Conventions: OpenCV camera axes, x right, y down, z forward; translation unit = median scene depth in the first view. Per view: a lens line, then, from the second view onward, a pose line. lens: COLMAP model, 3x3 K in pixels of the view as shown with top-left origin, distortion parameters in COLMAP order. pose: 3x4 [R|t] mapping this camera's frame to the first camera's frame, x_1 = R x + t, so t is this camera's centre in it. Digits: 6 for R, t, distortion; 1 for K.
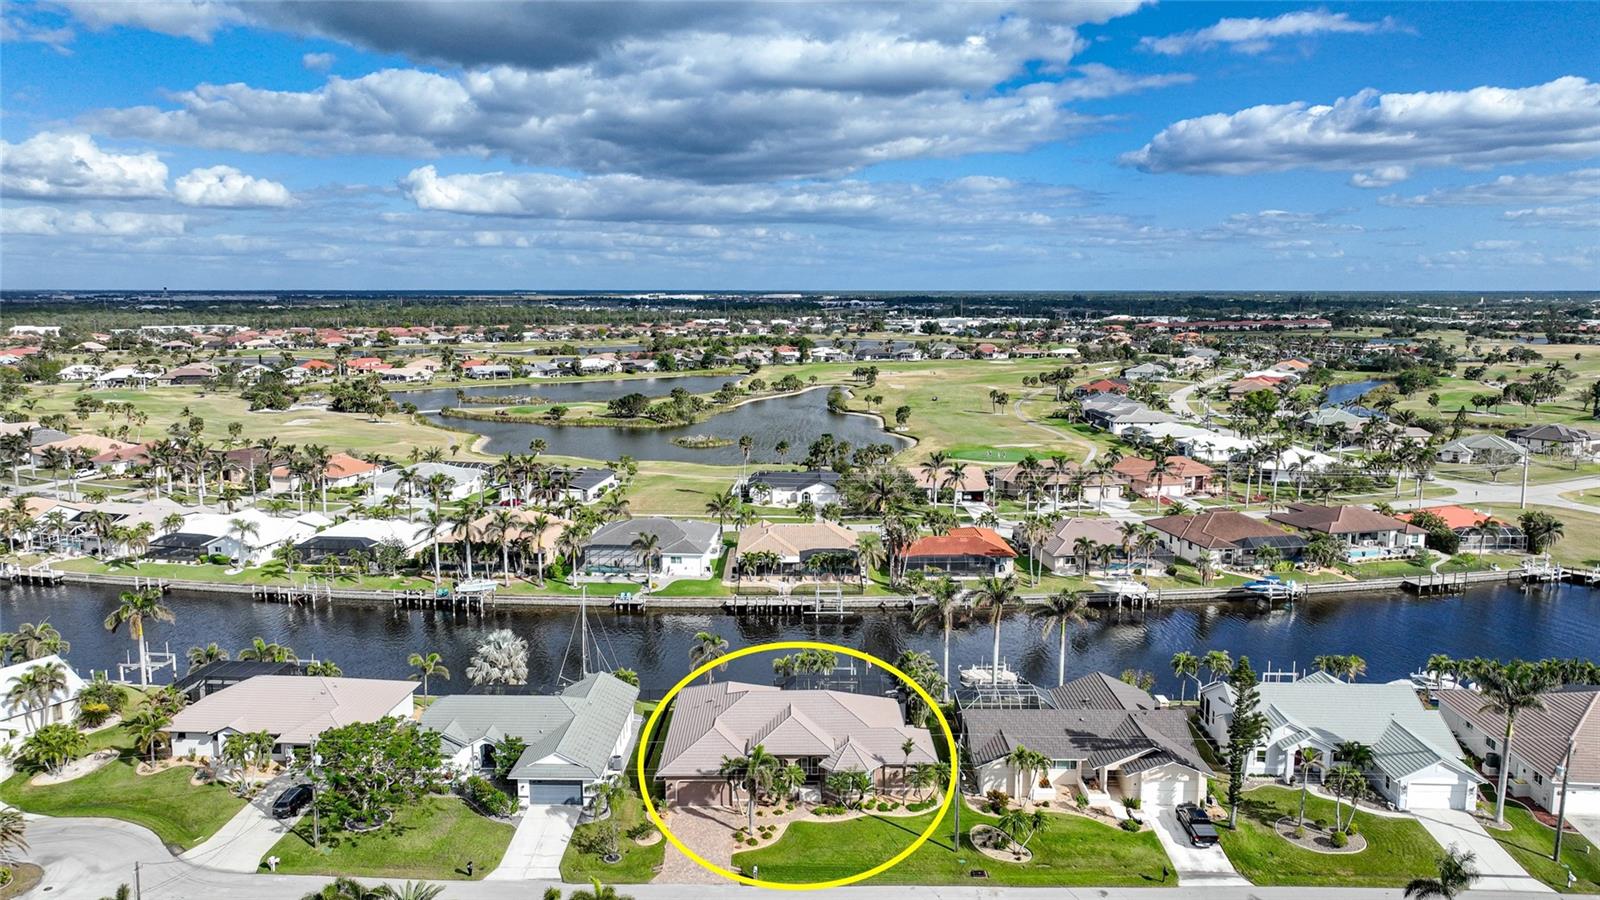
lens RADIAL K [[1124.8, 0, 800.6], [0, 1124.8, 438.7], [0, 0, 1]] dist [-0.001096, 0.011420]
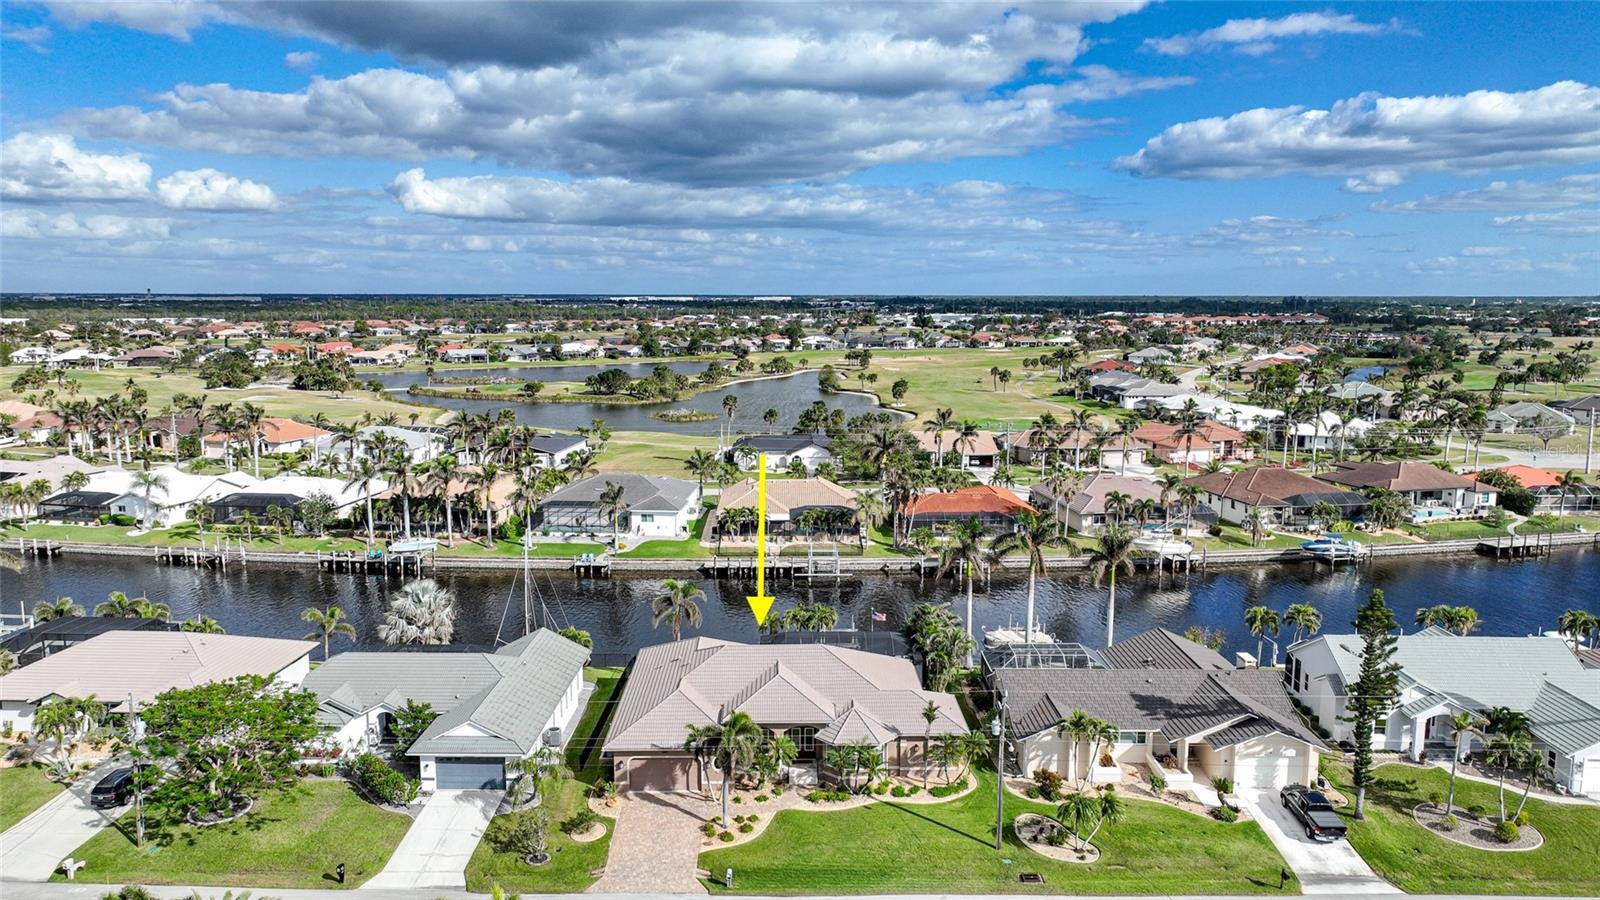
lens RADIAL K [[1124.0, 0, 800.8], [0, 1124.0, 451.5], [0, 0, 1]] dist [-0.007704, 0.027126]
pose [[0.999959, 0.000323, 0.009087, -0.000150], [-0.000383, 0.999978, 0.006644, 0.051534], [-0.009085, -0.006648, 0.999937, 0.134302]]
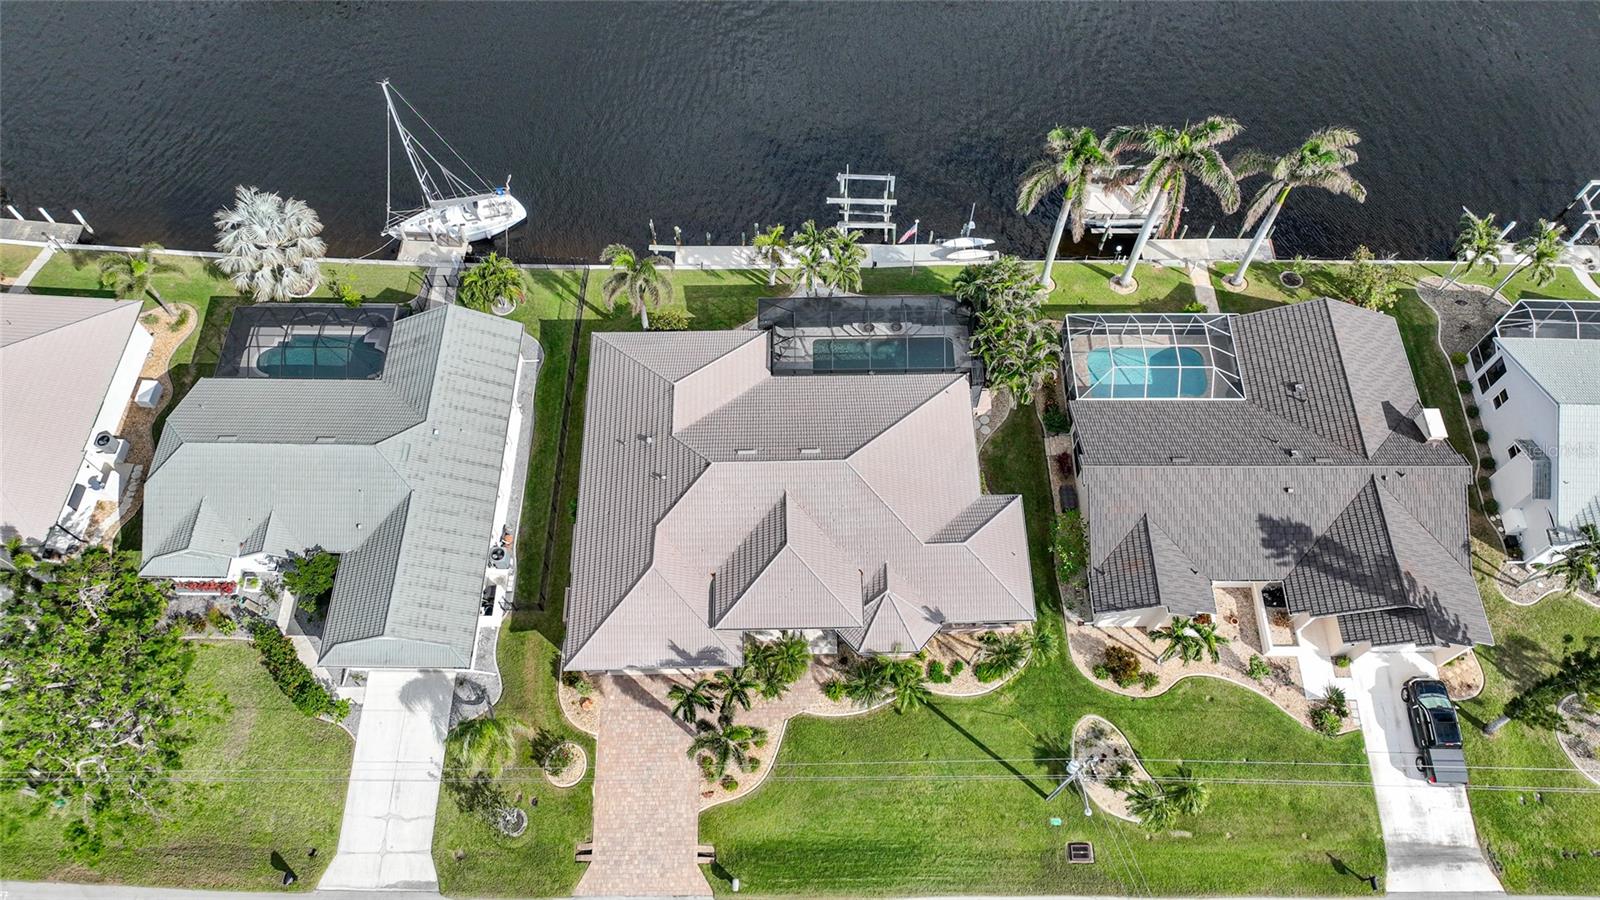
lens RADIAL K [[1124.0, 0, 800.8], [0, 1124.0, 451.5], [0, 0, 1]] dist [-0.007704, 0.027126]
pose [[0.999964, -0.008064, 0.002782, -0.001560], [0.002475, 0.586351, 0.810053, -0.141139], [-0.008164, -0.810017, 0.586349, 0.415217]]
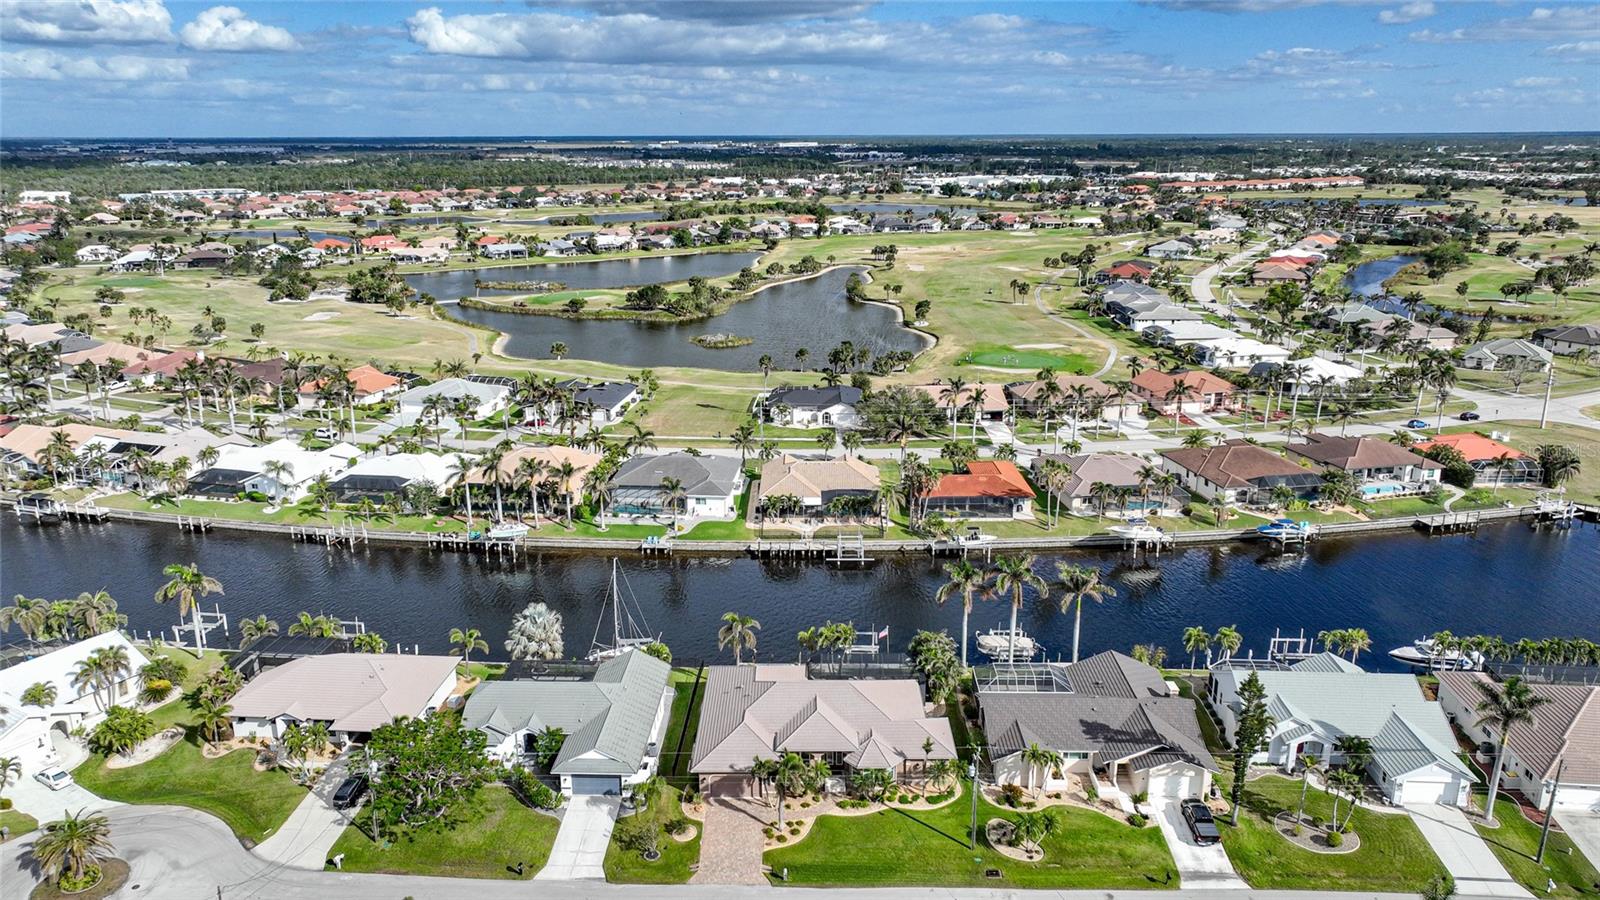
lens RADIAL K [[1124.8, 0, 800.6], [0, 1124.8, 438.7], [0, 0, 1]] dist [-0.001096, 0.011420]
pose [[0.999891, -0.000704, -0.014768, -0.004734], [0.002657, 0.991167, 0.132594, -0.085360], [0.014544, -0.132618, 0.991060, -0.004993]]
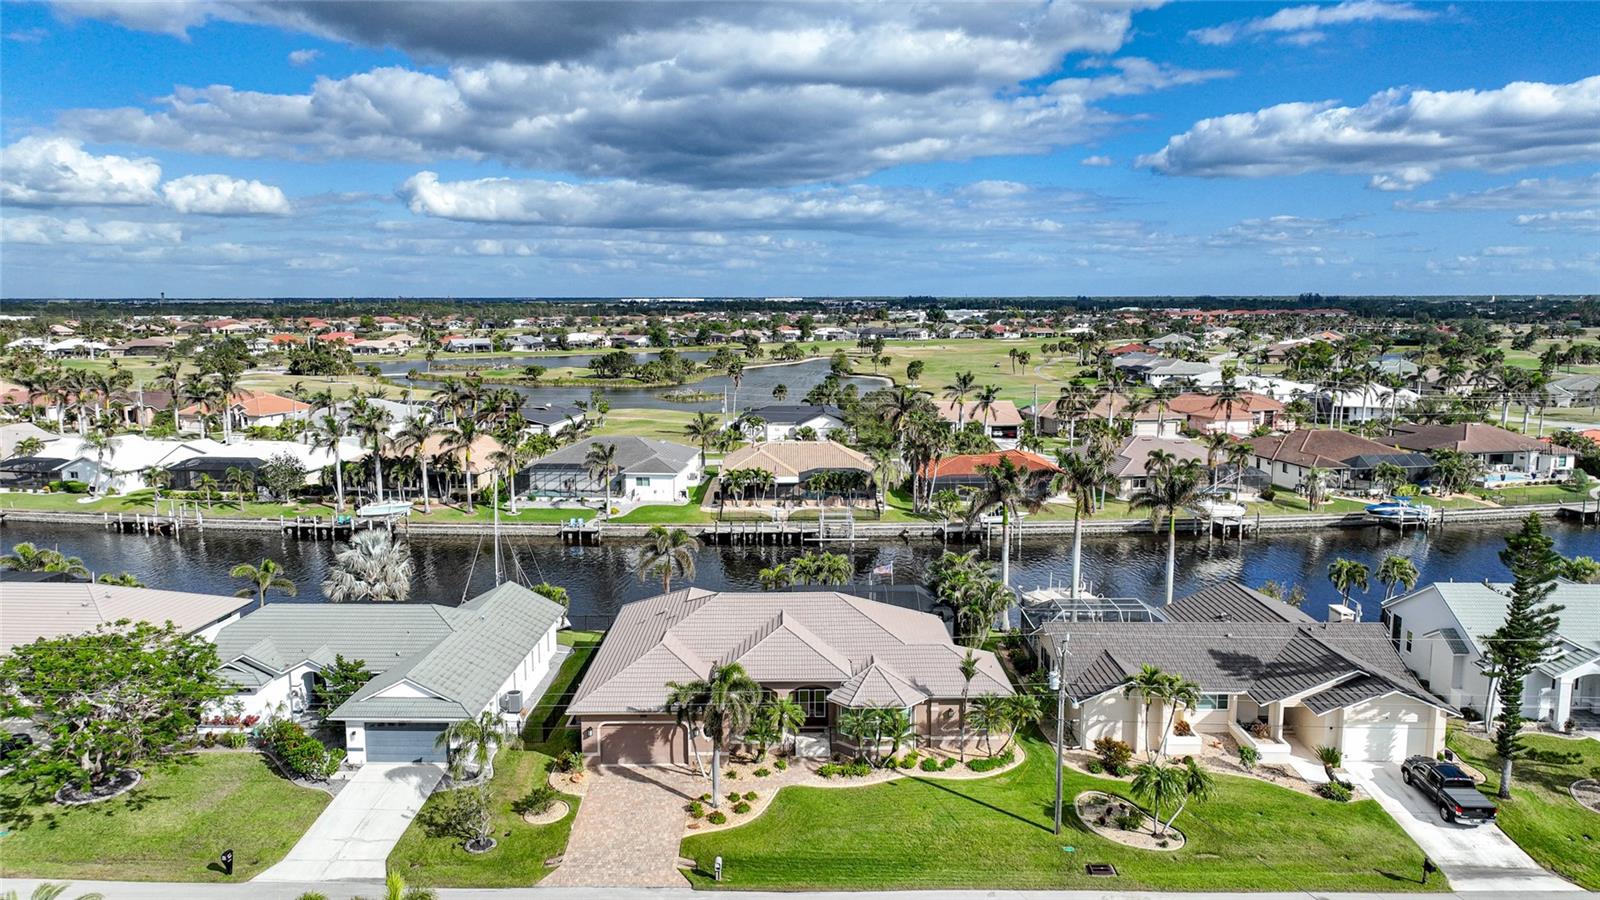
lens RADIAL K [[1124.0, 0, 800.8], [0, 1124.0, 451.5], [0, 0, 1]] dist [-0.007704, 0.027126]
pose [[0.999996, -0.002288, -0.001467, 0.001727], [0.002294, 0.999989, 0.003993, 0.085247], [0.001458, -0.003996, 0.999991, 0.212752]]
